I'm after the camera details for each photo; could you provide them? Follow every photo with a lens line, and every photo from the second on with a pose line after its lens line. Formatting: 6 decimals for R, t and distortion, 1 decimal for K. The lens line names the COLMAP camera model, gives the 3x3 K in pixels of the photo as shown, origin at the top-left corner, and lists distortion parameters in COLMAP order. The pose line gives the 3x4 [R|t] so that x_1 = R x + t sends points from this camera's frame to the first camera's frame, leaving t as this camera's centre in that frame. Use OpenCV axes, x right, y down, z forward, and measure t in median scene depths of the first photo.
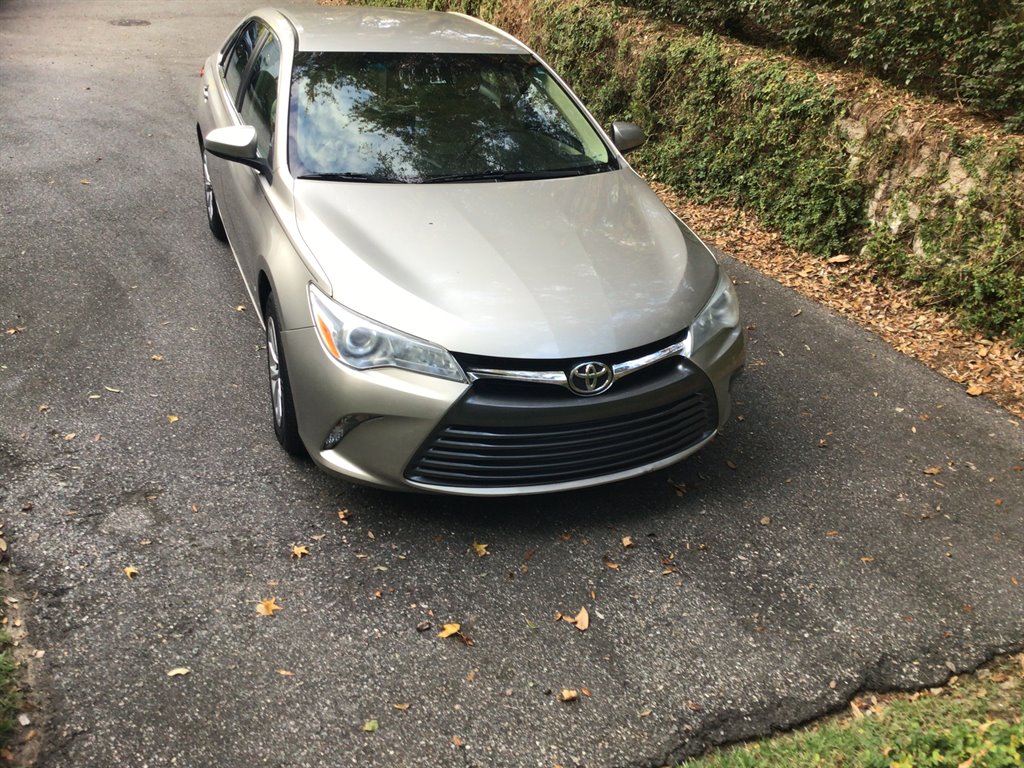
lens RADIAL K [[929.7, 0, 518.2], [0, 929.7, 394.1], [0, 0, 1]] dist [0.119277, -0.213780]
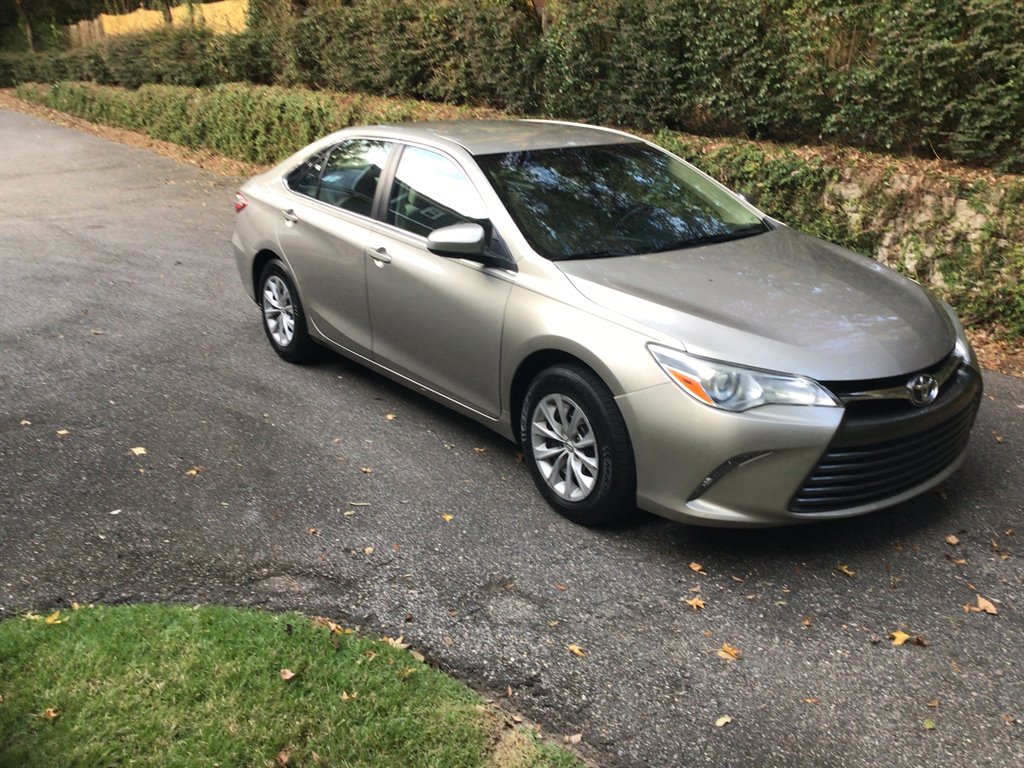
lens RADIAL K [[929.7, 0, 518.2], [0, 929.7, 394.1], [0, 0, 1]] dist [0.119277, -0.213780]
pose [[0.959740, -0.149239, 0.237964, -0.375452], [0.178238, 0.978337, -0.105297, 0.011518], [-0.217095, 0.143472, 0.965549, 0.018438]]
